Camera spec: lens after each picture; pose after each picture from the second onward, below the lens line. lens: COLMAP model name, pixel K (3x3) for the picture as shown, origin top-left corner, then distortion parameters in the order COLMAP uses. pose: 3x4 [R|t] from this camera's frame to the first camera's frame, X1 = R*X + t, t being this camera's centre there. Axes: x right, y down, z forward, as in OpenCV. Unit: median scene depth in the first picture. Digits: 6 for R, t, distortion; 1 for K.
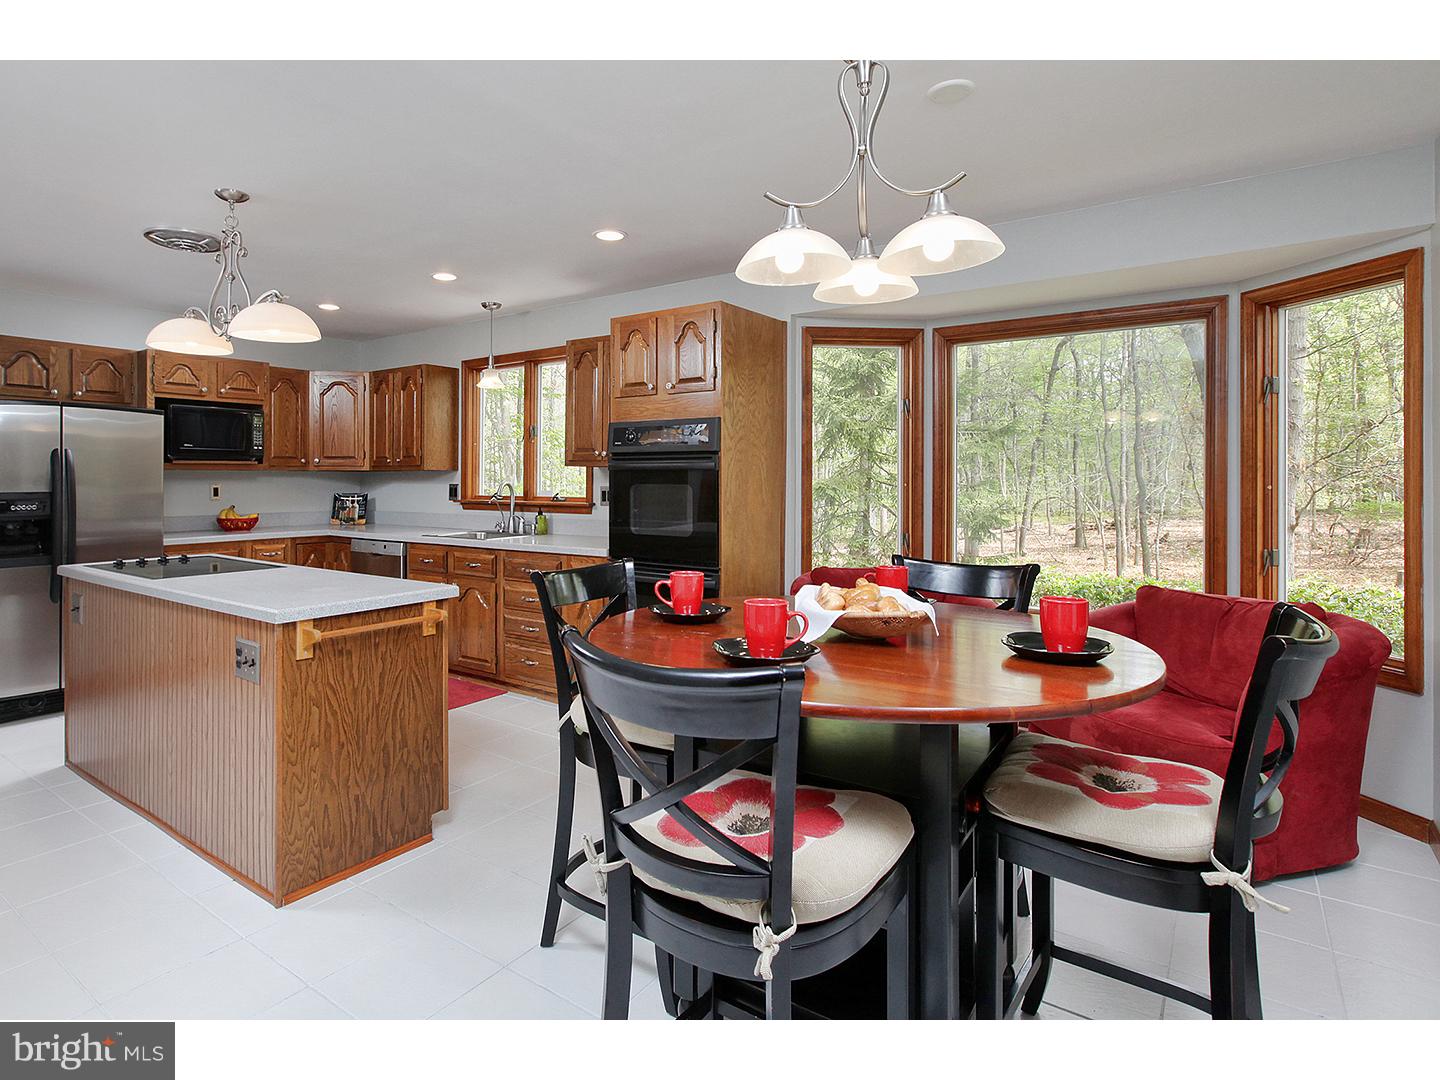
lens RADIAL K [[789.4, 0, 707.9], [0, 789.4, 484.4], [0, 0, 1]] dist [0.002515, 0.001265]
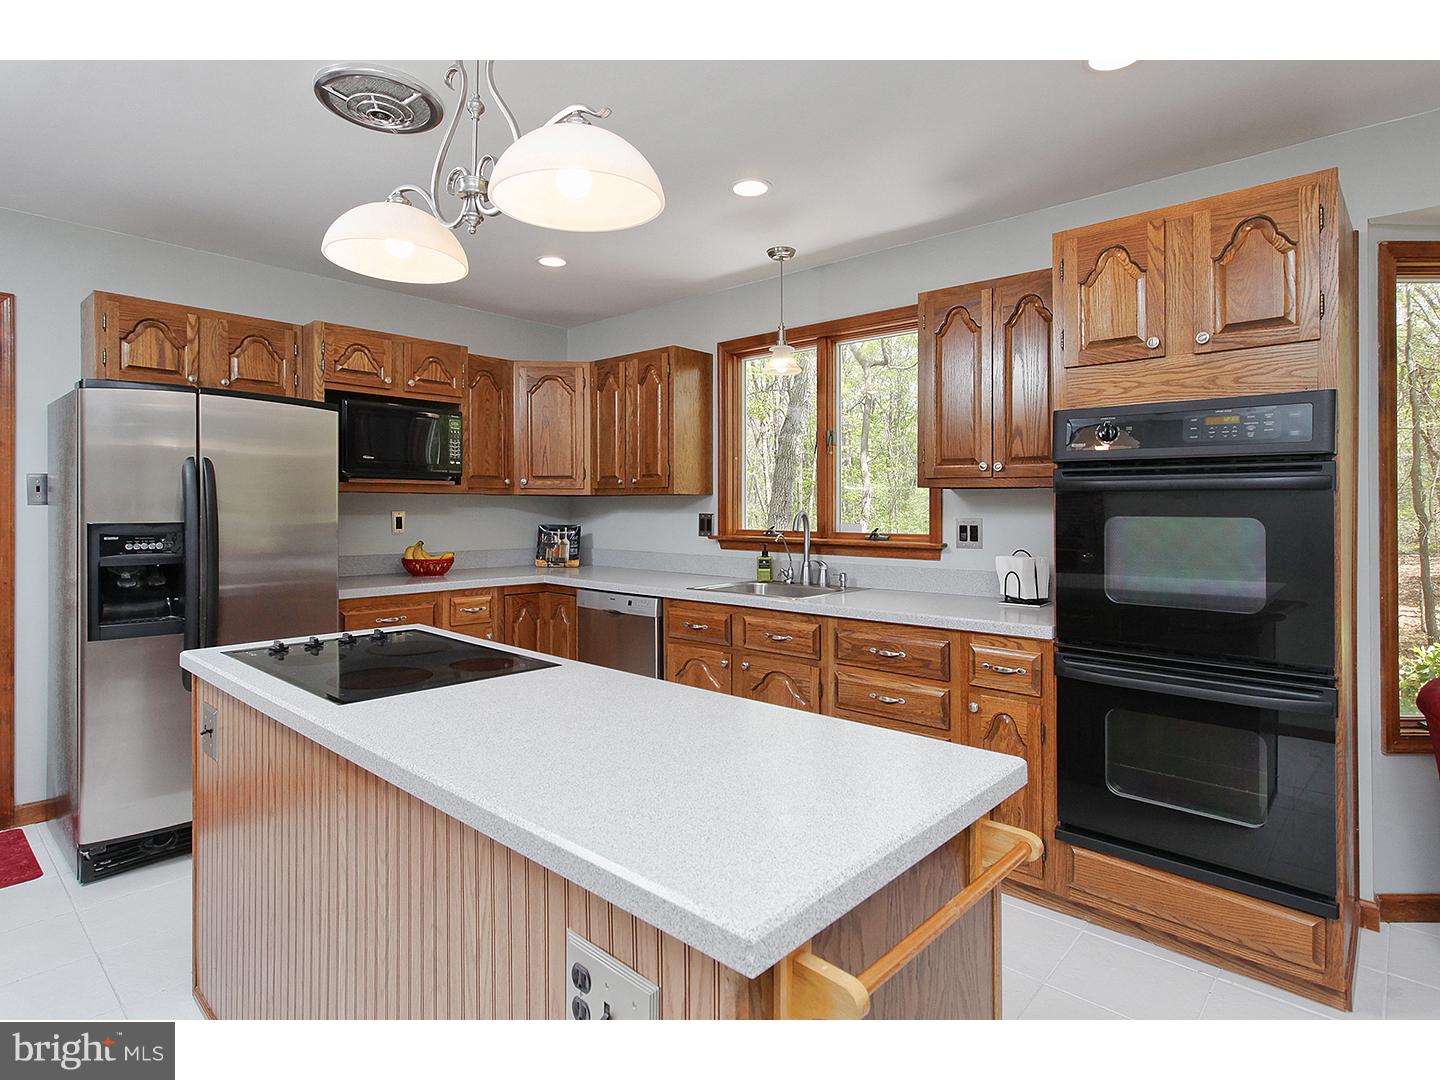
lens RADIAL K [[755.0, 0, 721.3], [0, 755.0, 526.3], [0, 0, 1]] dist [-0.005278, 0.001274]
pose [[0.993876, 0.006853, -0.110287, -0.248861], [-0.005153, 0.999864, 0.015690, 0.000021], [0.110380, -0.015026, 0.993776, 0.336503]]
